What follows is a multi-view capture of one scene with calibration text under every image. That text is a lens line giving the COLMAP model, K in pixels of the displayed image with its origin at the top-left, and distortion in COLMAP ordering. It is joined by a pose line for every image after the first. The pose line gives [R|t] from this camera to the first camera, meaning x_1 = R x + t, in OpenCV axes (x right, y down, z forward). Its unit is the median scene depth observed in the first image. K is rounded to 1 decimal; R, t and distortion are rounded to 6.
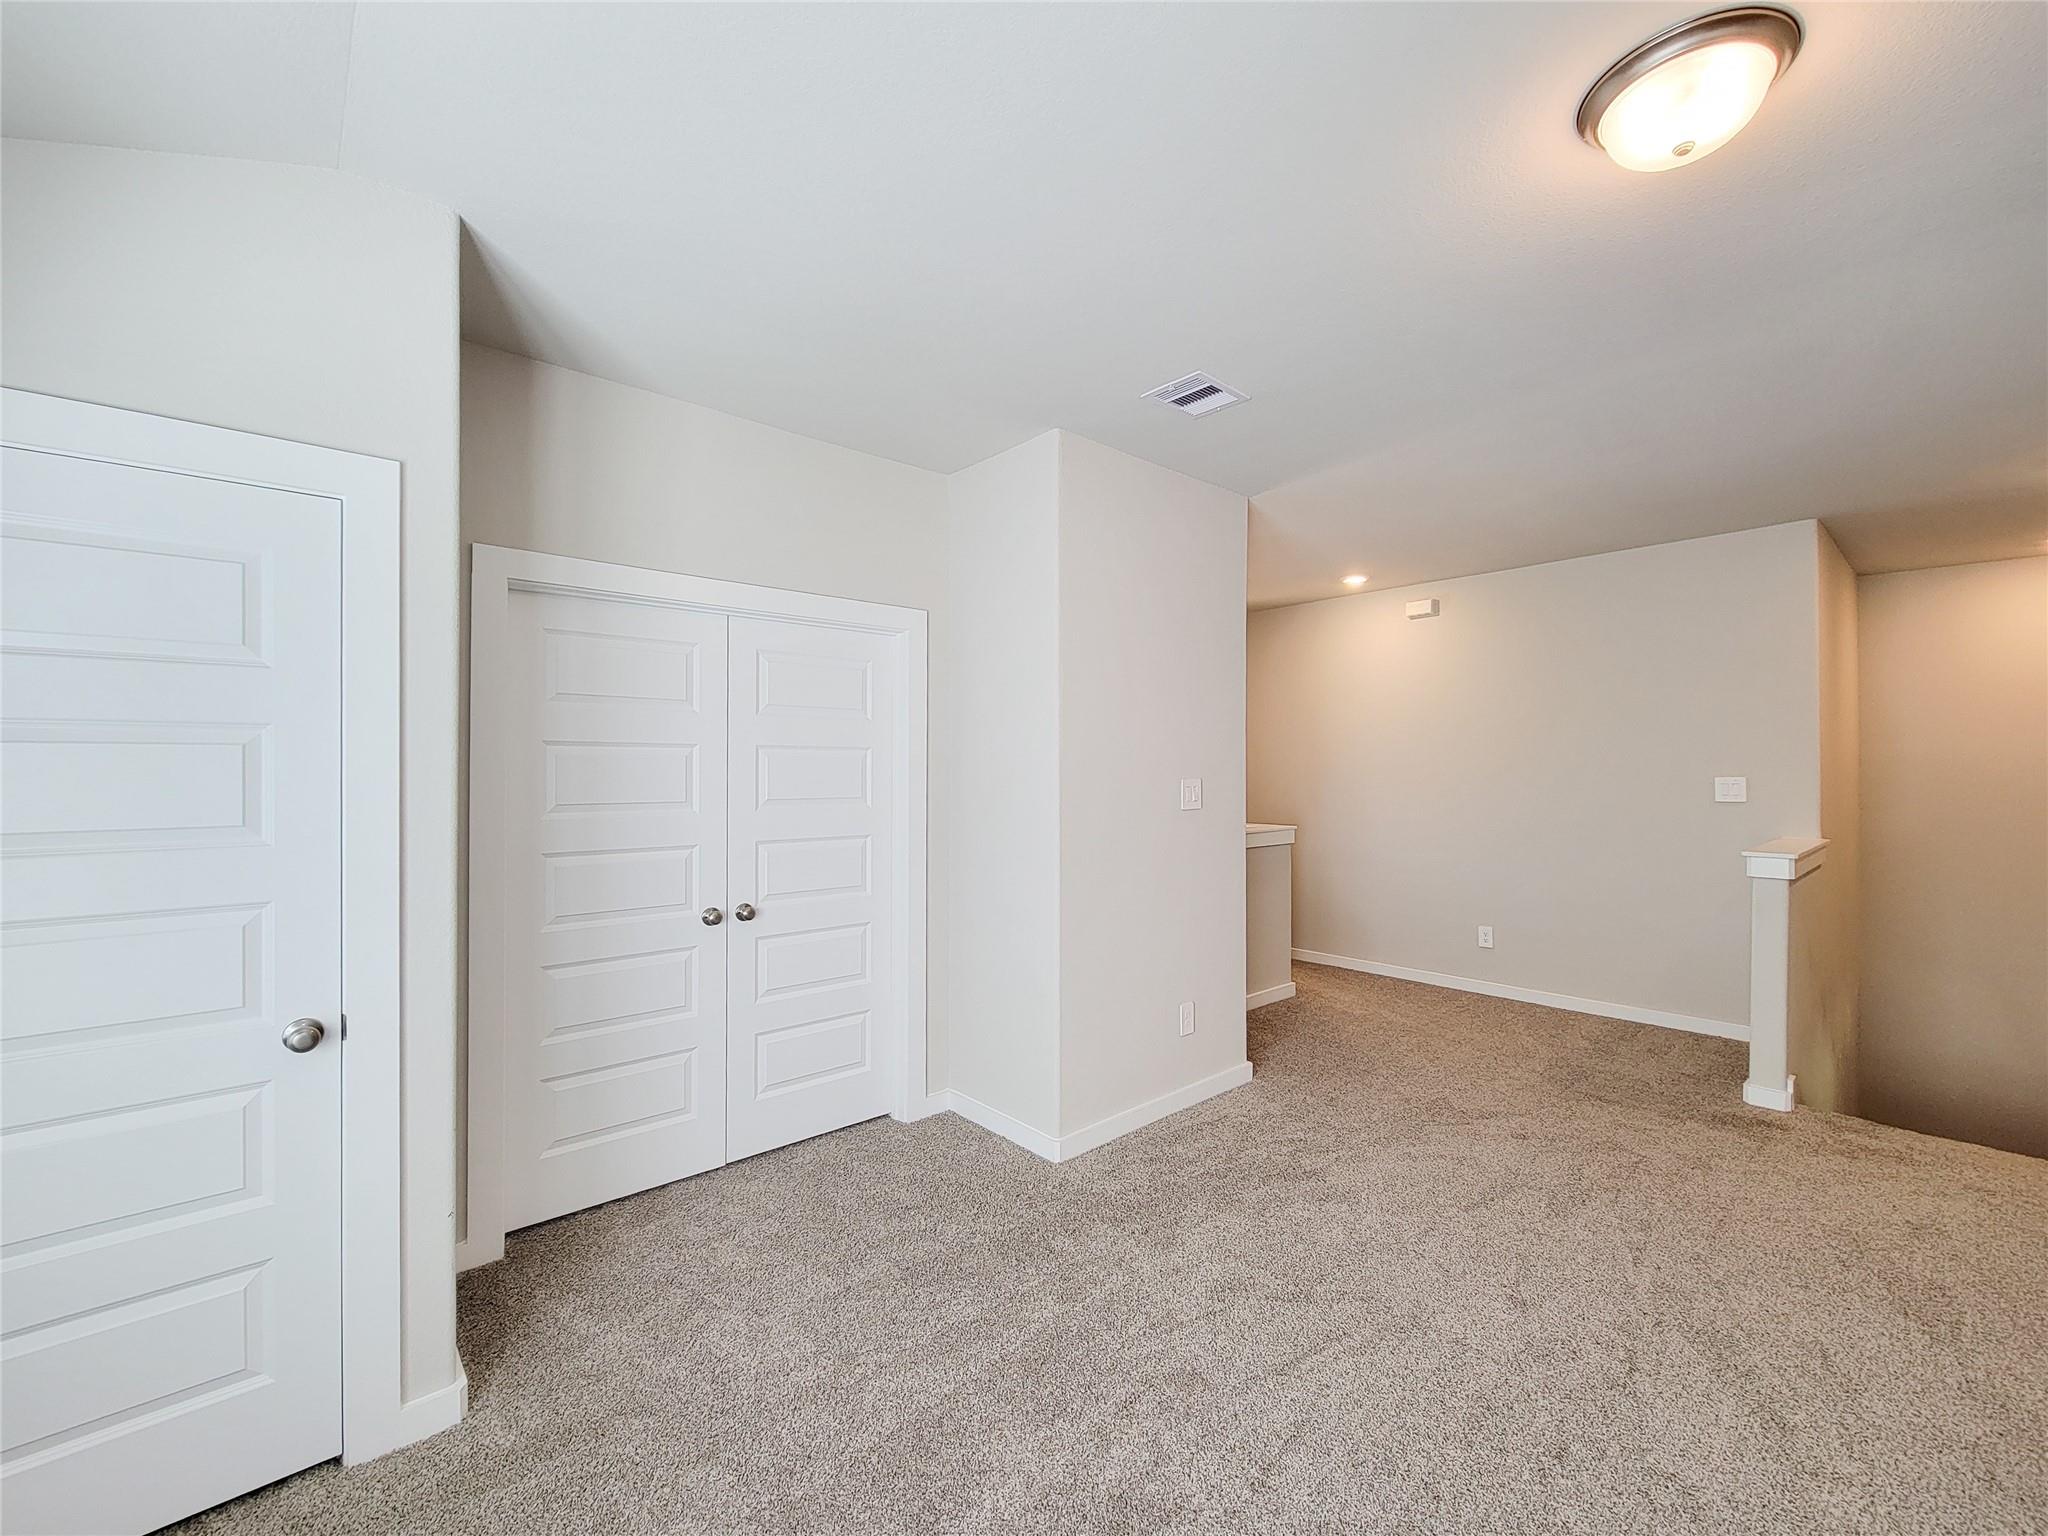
lens RADIAL K [[835.9, 0, 1033.8], [0, 835.9, 764.9], [0, 0, 1]] dist [-0.000540, -0.000766]
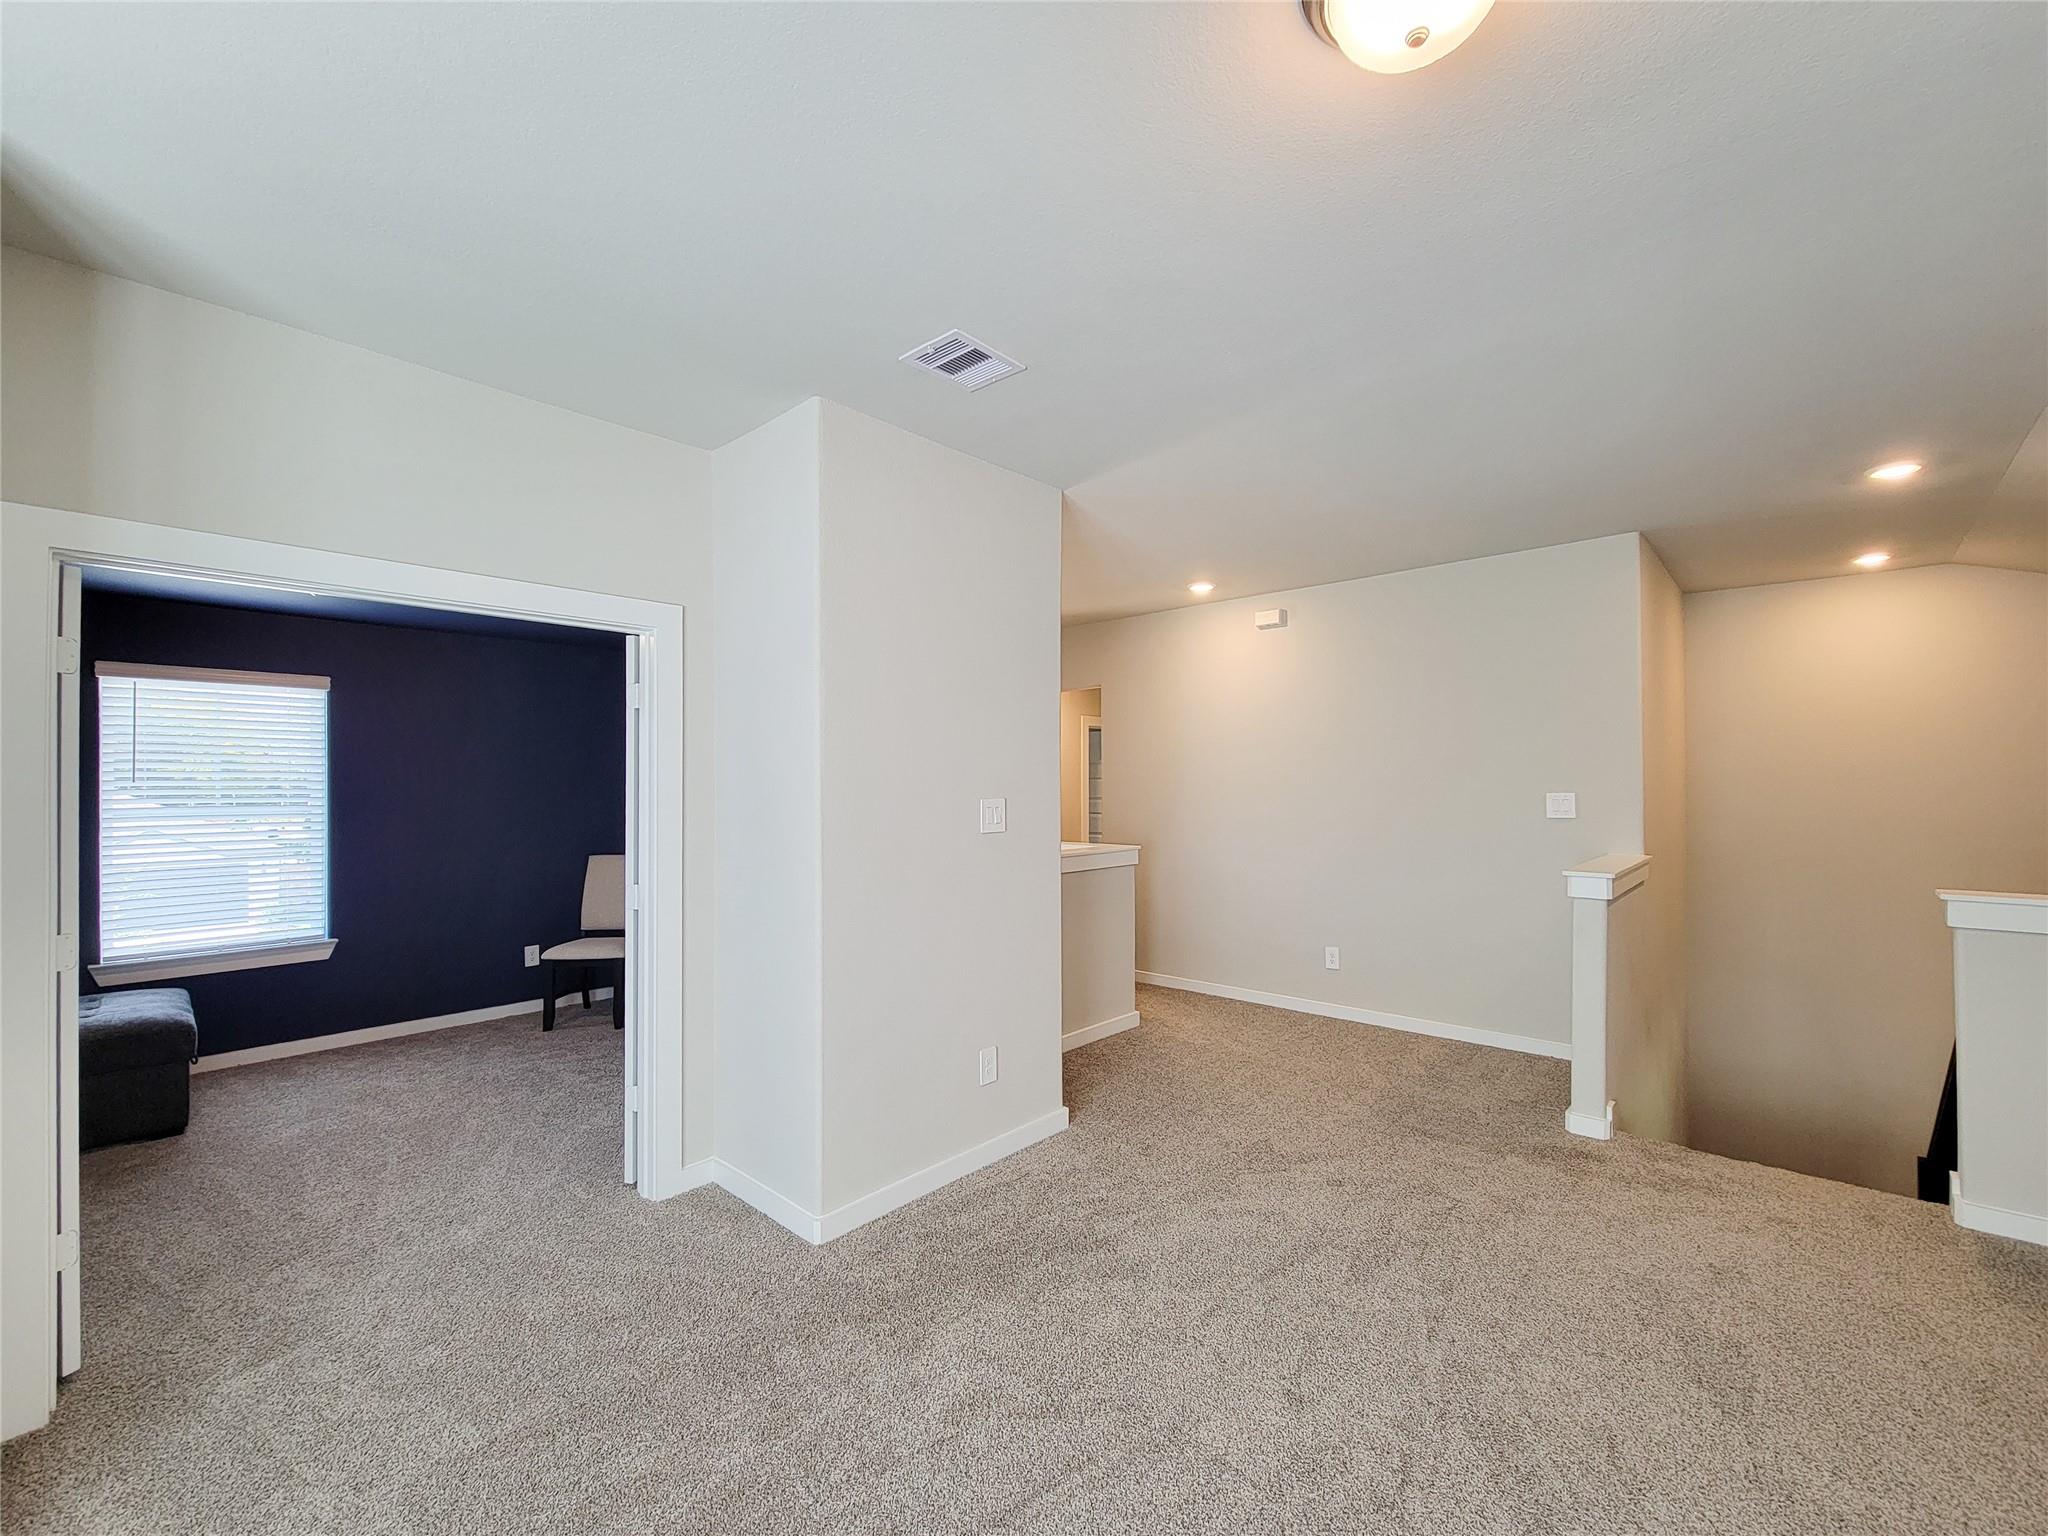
lens RADIAL K [[848.0, 0, 1020.0], [0, 848.0, 778.3], [0, 0, 1]] dist [-0.000413, -0.000895]
pose [[0.995012, -0.003286, 0.099706, 0.156539], [0.003379, 0.999994, -0.000761, -0.005768], [-0.099703, 0.001094, 0.995017, 0.108755]]
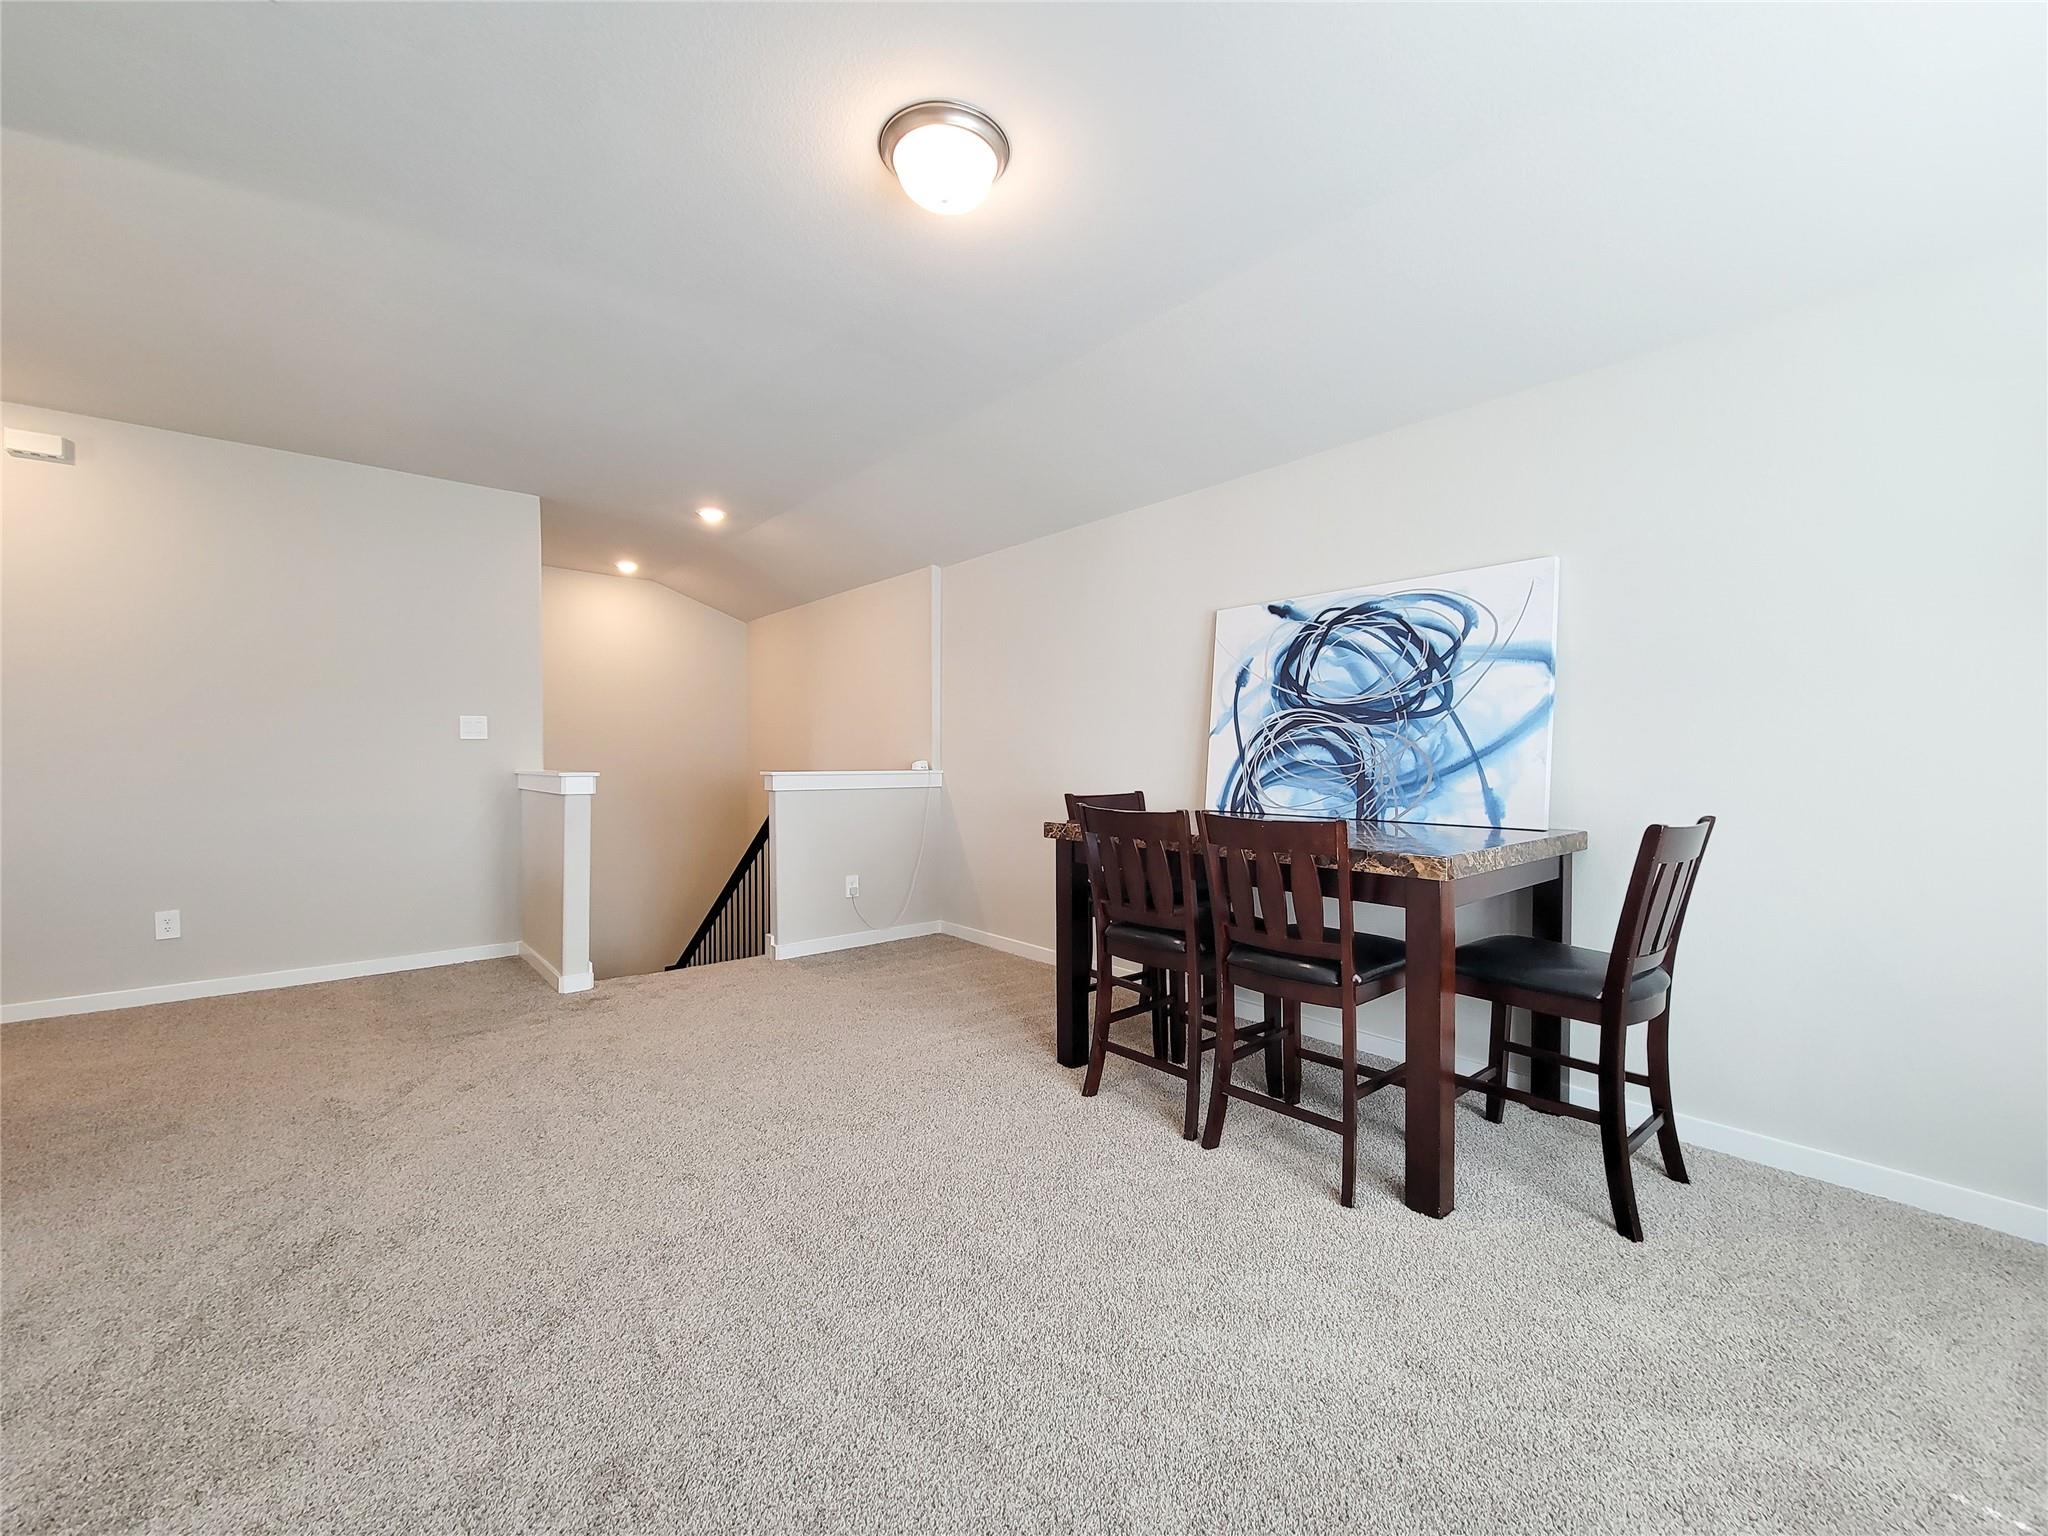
lens RADIAL K [[829.1, 0, 1024.0], [0, 829.1, 768.0], [0, 0, 1]] dist [-0.007184, -0.000276]
pose [[0.019096, -0.010439, 0.999763, -0.317911], [-0.010351, 0.999890, 0.010638, 0.097567], [-0.999764, -0.010551, 0.018986, 0.435684]]
